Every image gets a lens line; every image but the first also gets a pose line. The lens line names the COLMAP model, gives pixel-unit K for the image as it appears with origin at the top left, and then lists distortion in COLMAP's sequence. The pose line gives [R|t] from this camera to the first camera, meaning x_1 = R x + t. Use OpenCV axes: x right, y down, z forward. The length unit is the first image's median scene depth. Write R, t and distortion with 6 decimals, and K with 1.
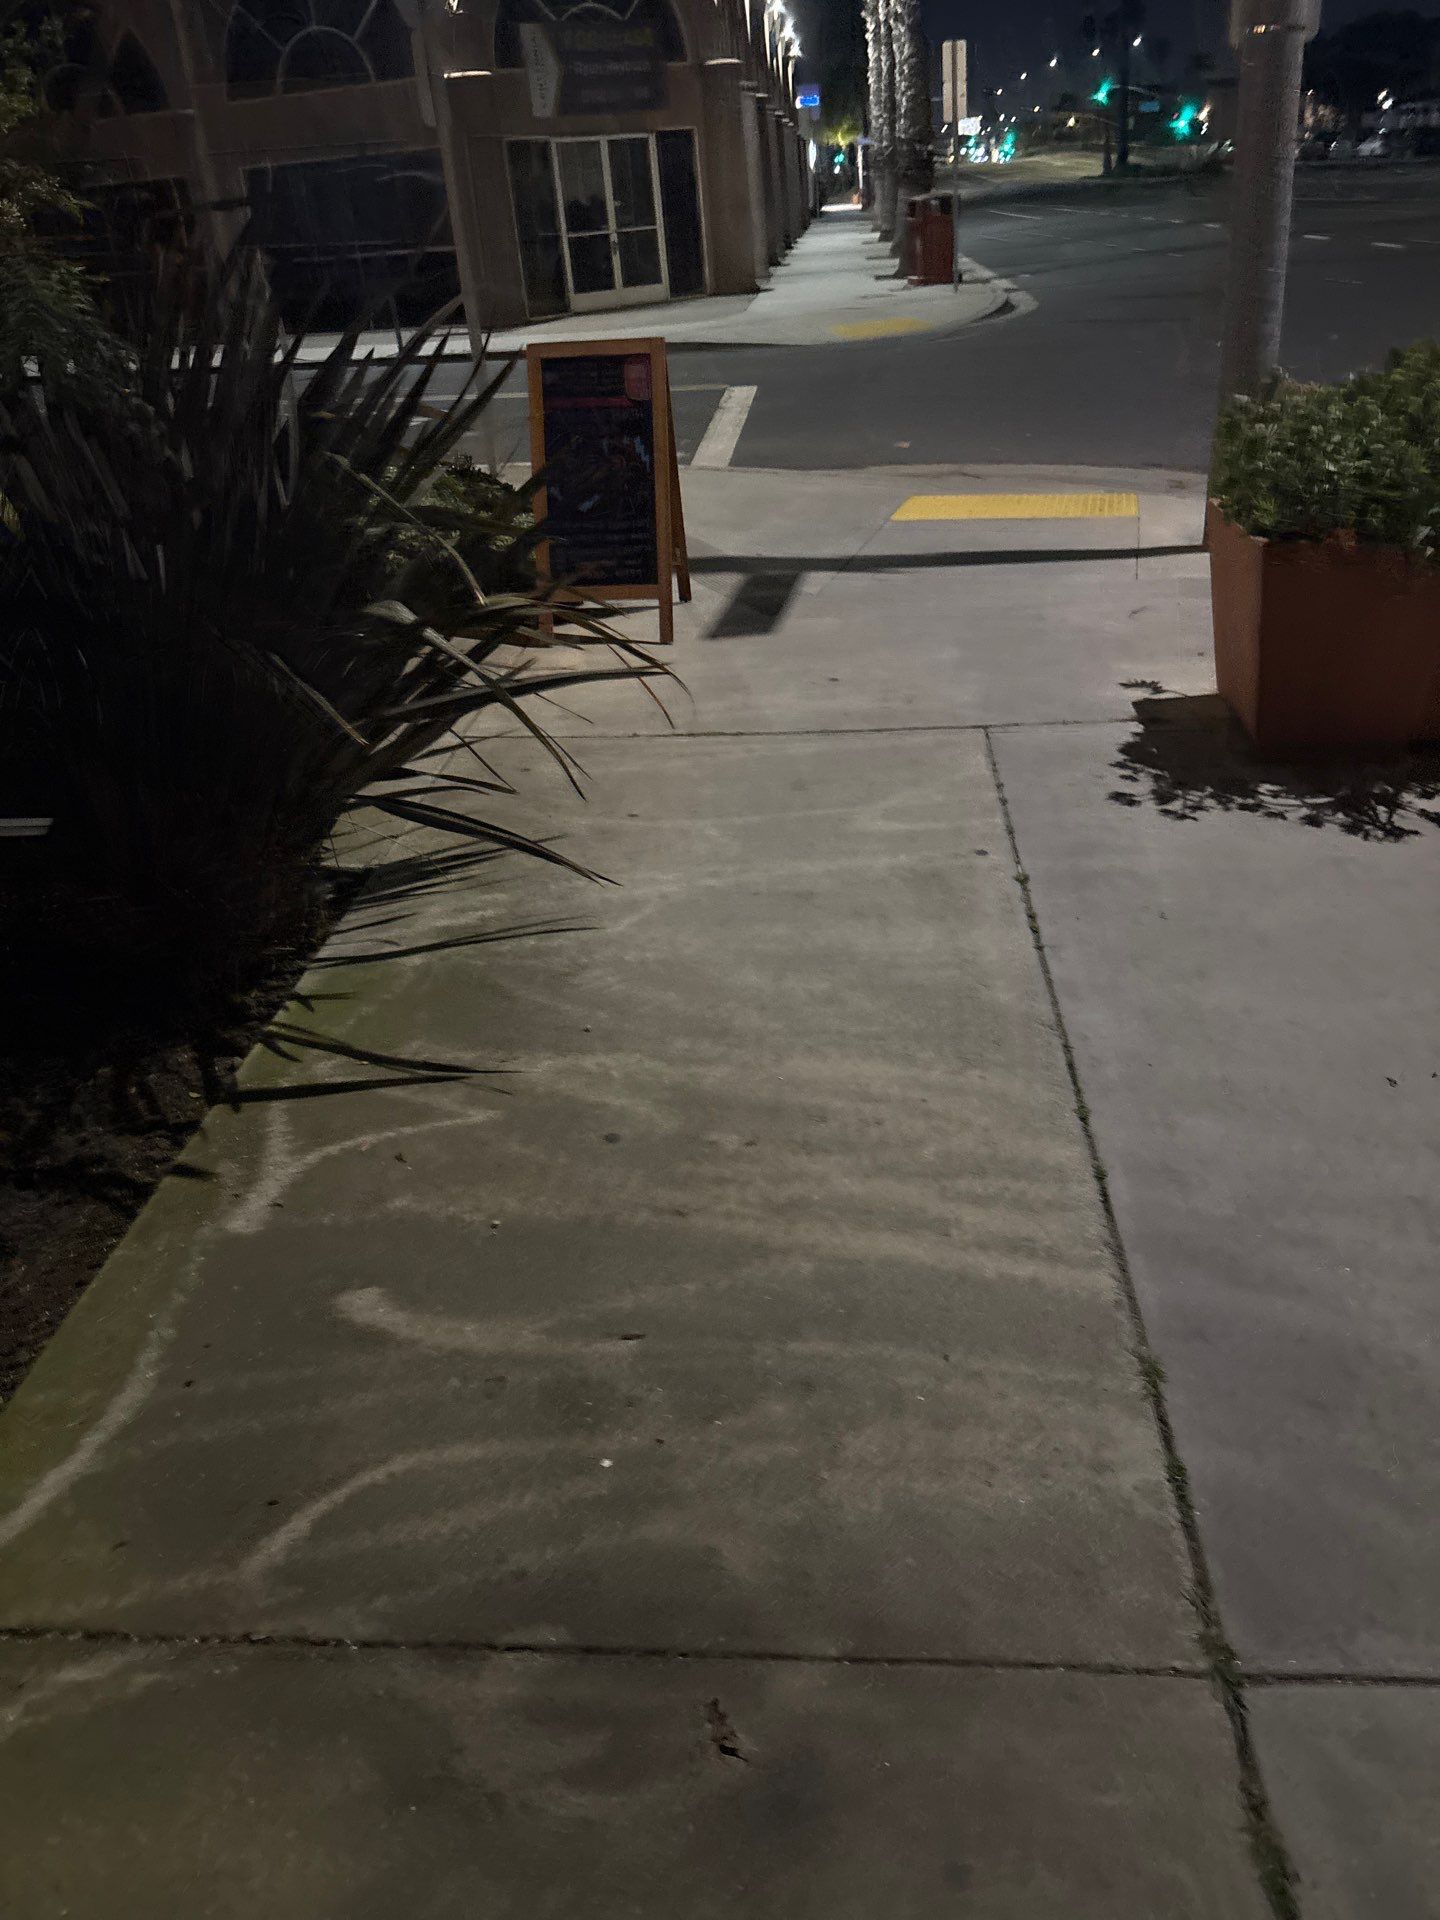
lens RADIAL K [[1397.1, 0, 720.0], [0, 1397.1, 960.0], [0, 0, 1]] dist [0.063815, -0.049578]
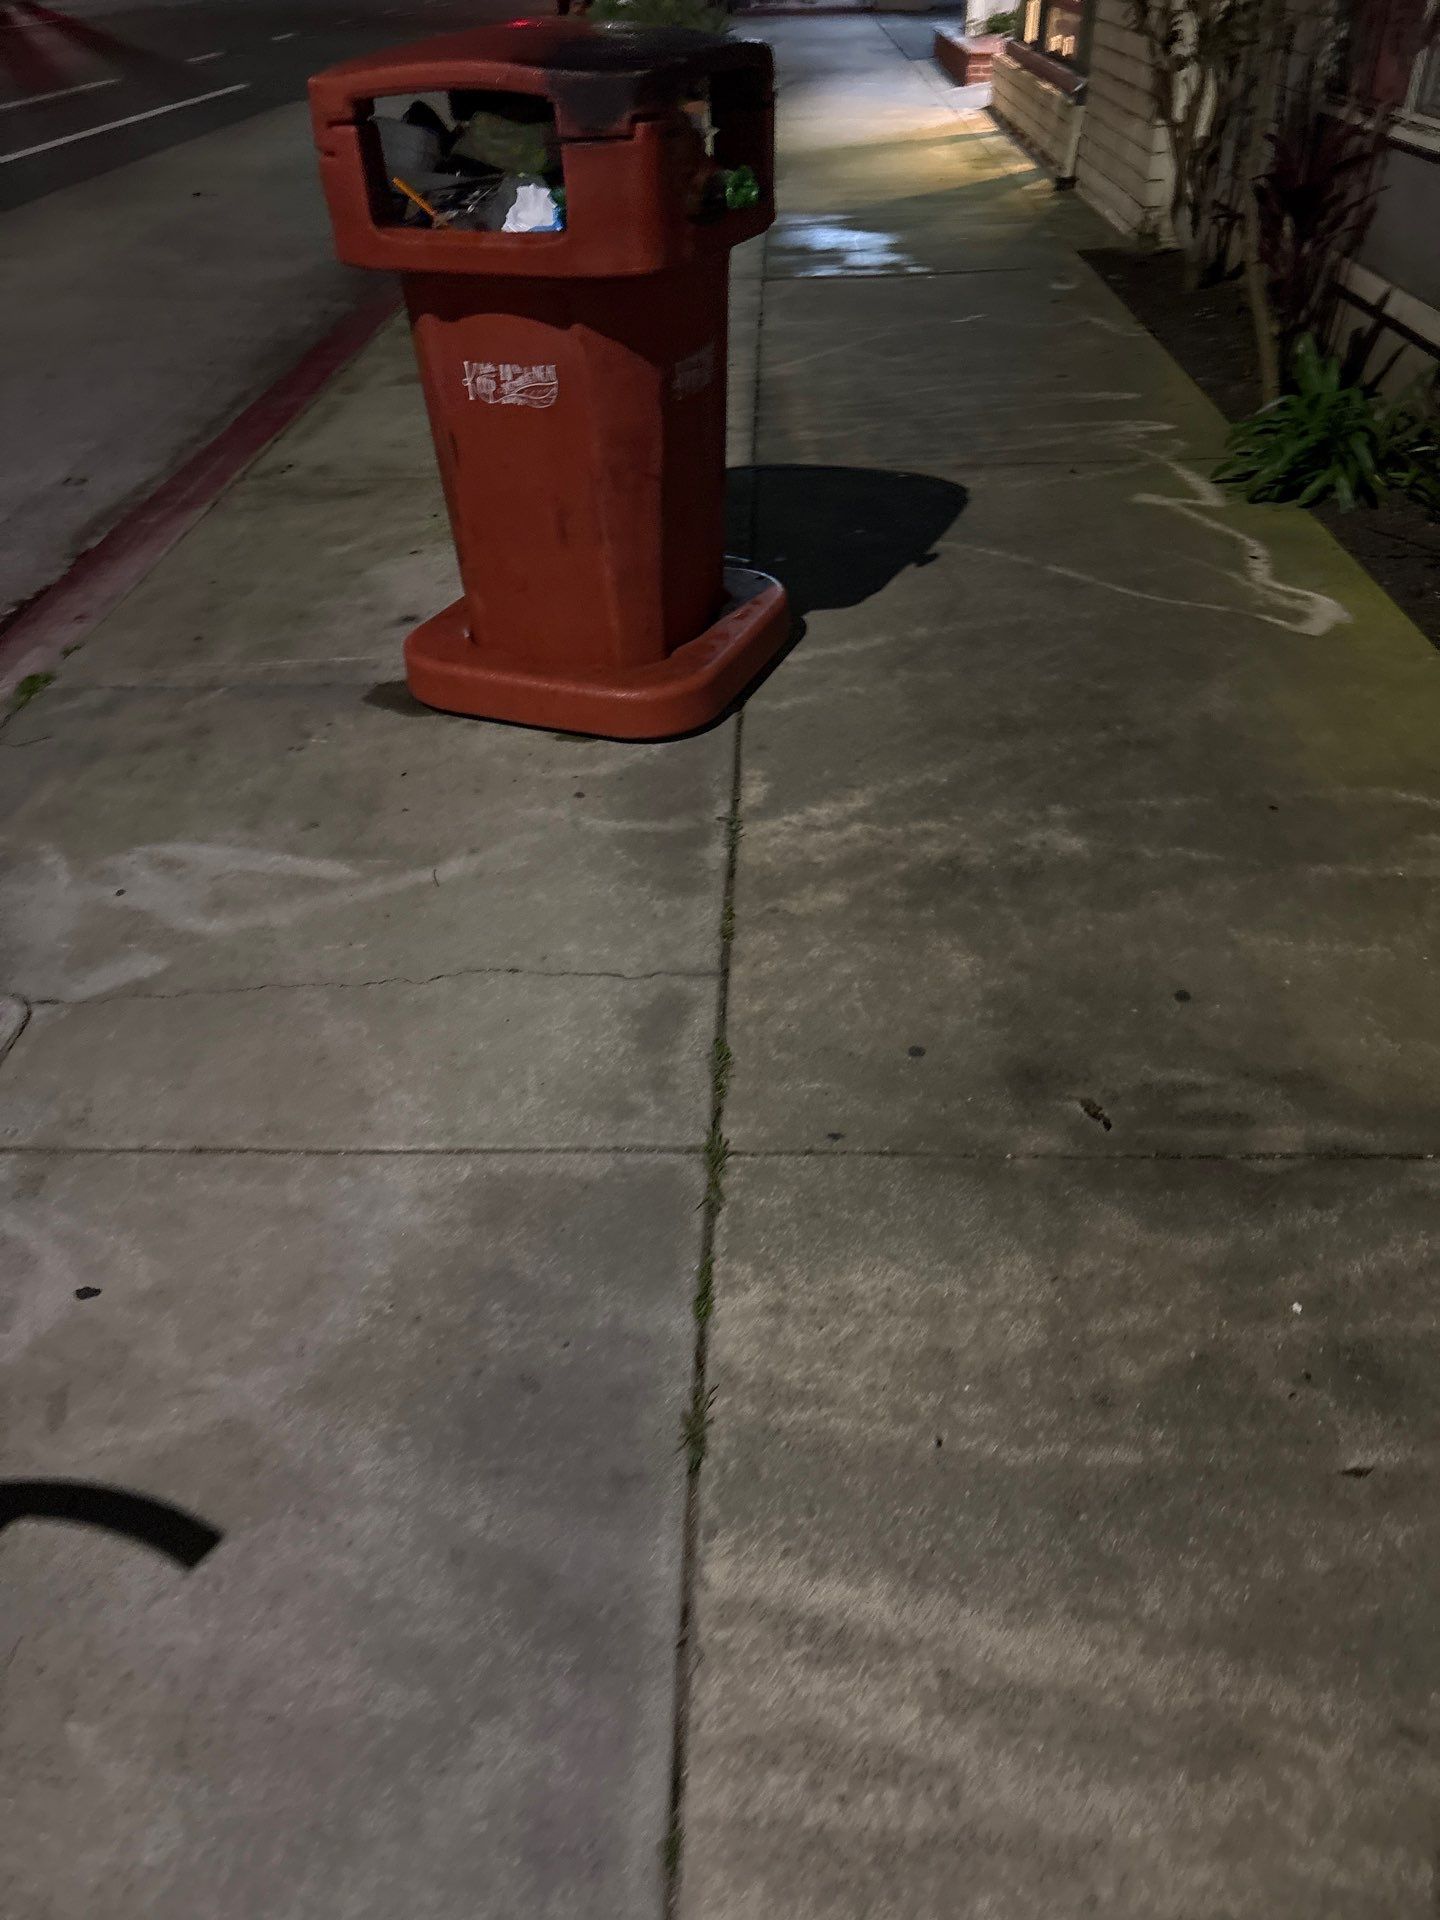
lens RADIAL K [[1390.6, 0, 705.3], [0, 1390.6, 949.7], [0, 0, 1]] dist [0.057236, -0.042458]
pose [[-0.995066, 0.095683, 0.026224, 0.263465], [0.064086, 0.418122, 0.906128, -0.615263], [0.075736, 0.903338, -0.422191, 1.152833]]
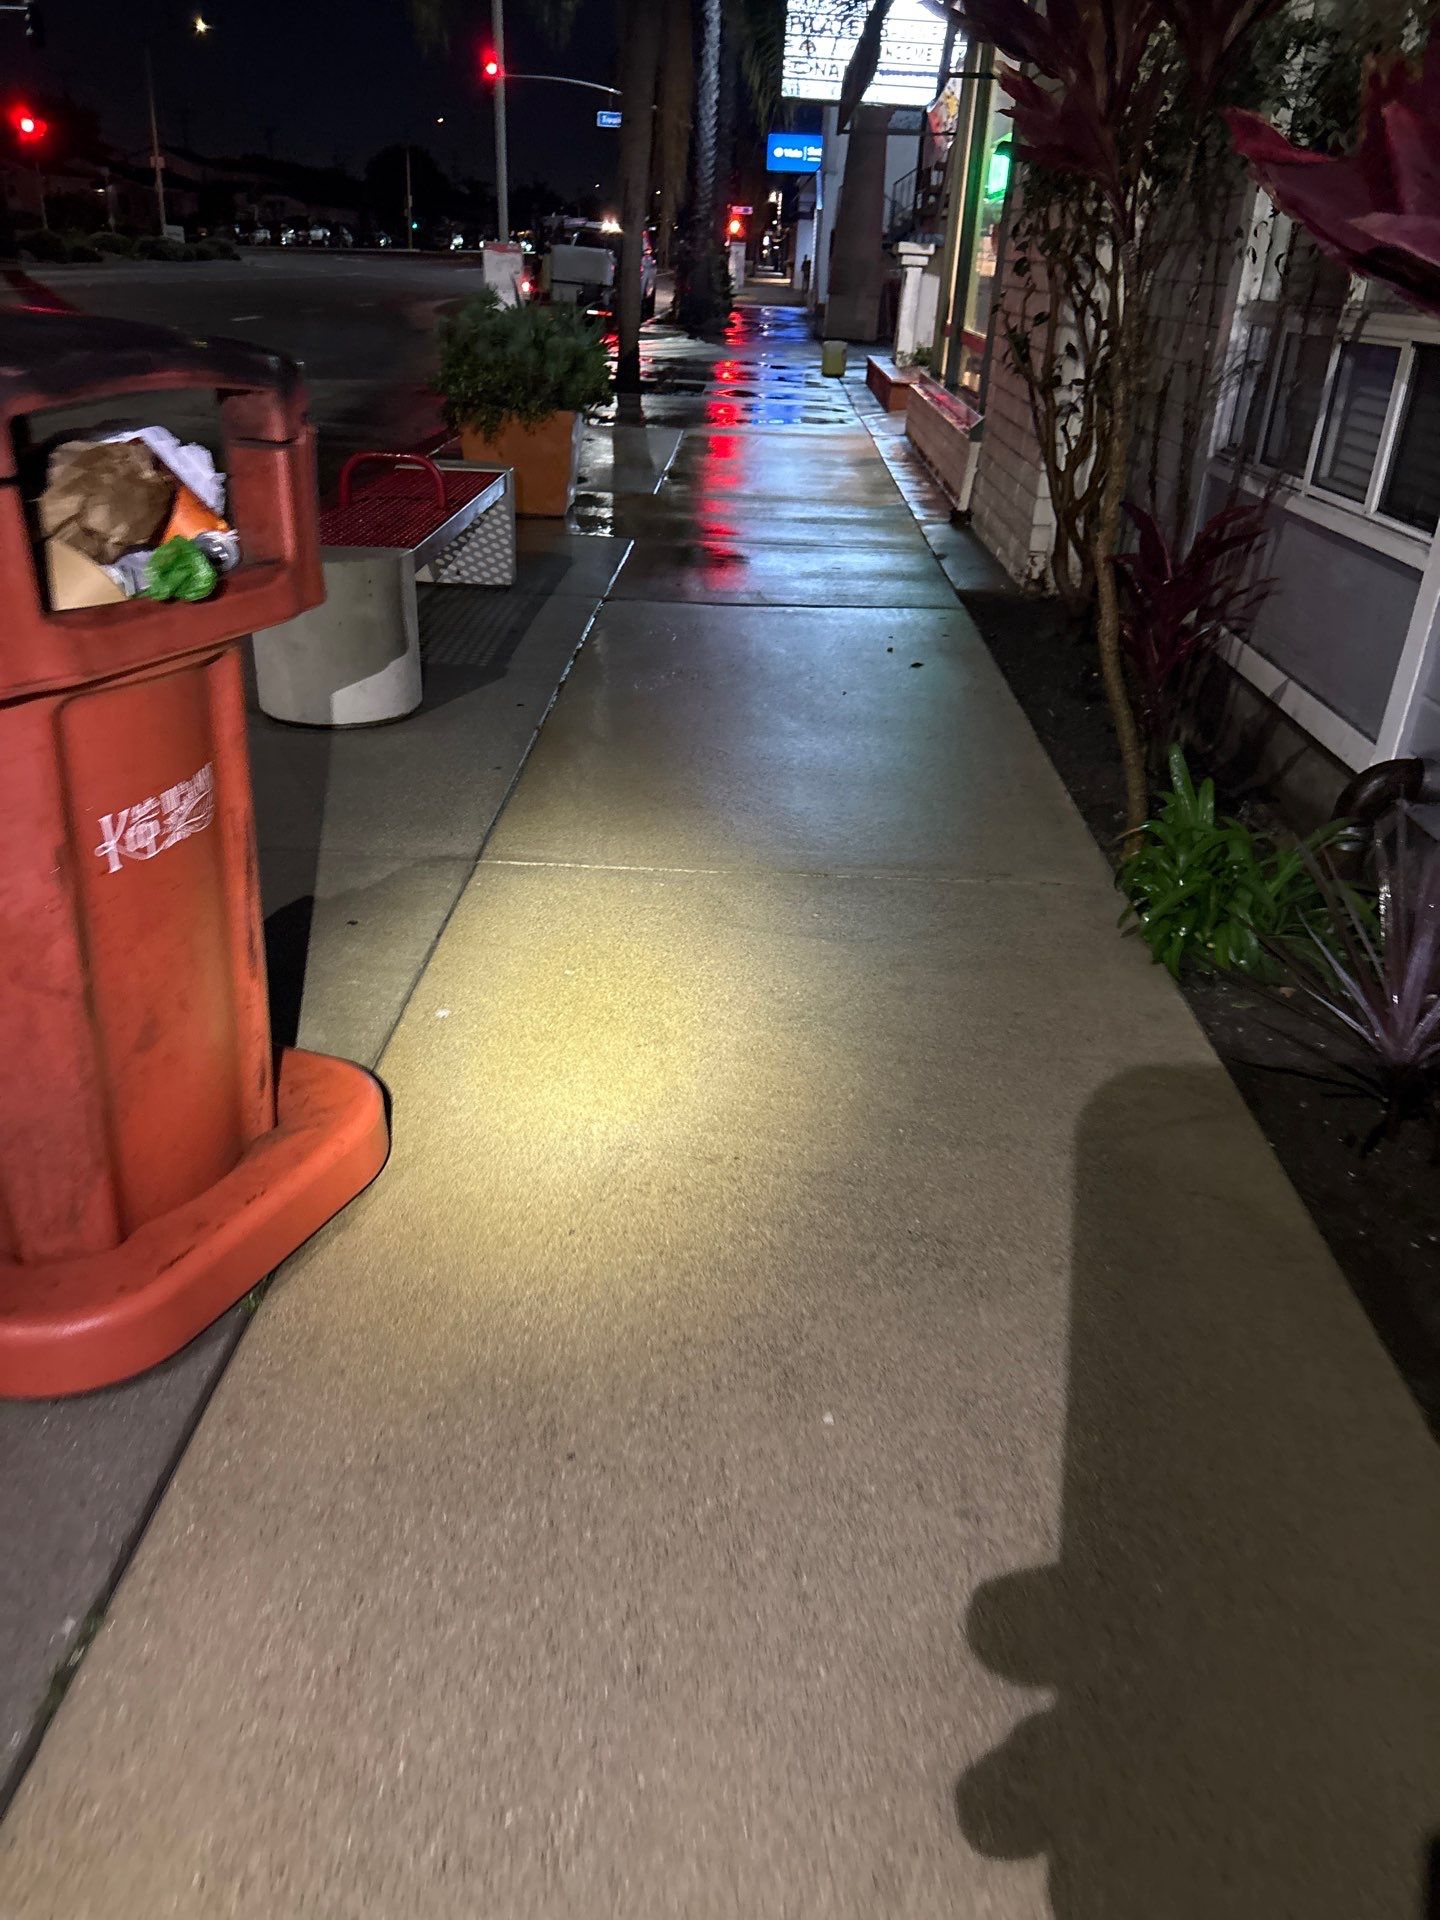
lens RADIAL K [[1385.5, 0, 709.4], [0, 1385.5, 971.9], [0, 0, 1]] dist [0.068364, -0.049227]
pose [[-0.998746, 0.044784, -0.022398, -0.105602], [0.006270, 0.555626, 0.831409, -0.213288], [0.049679, 0.830226, -0.555209, 0.544973]]
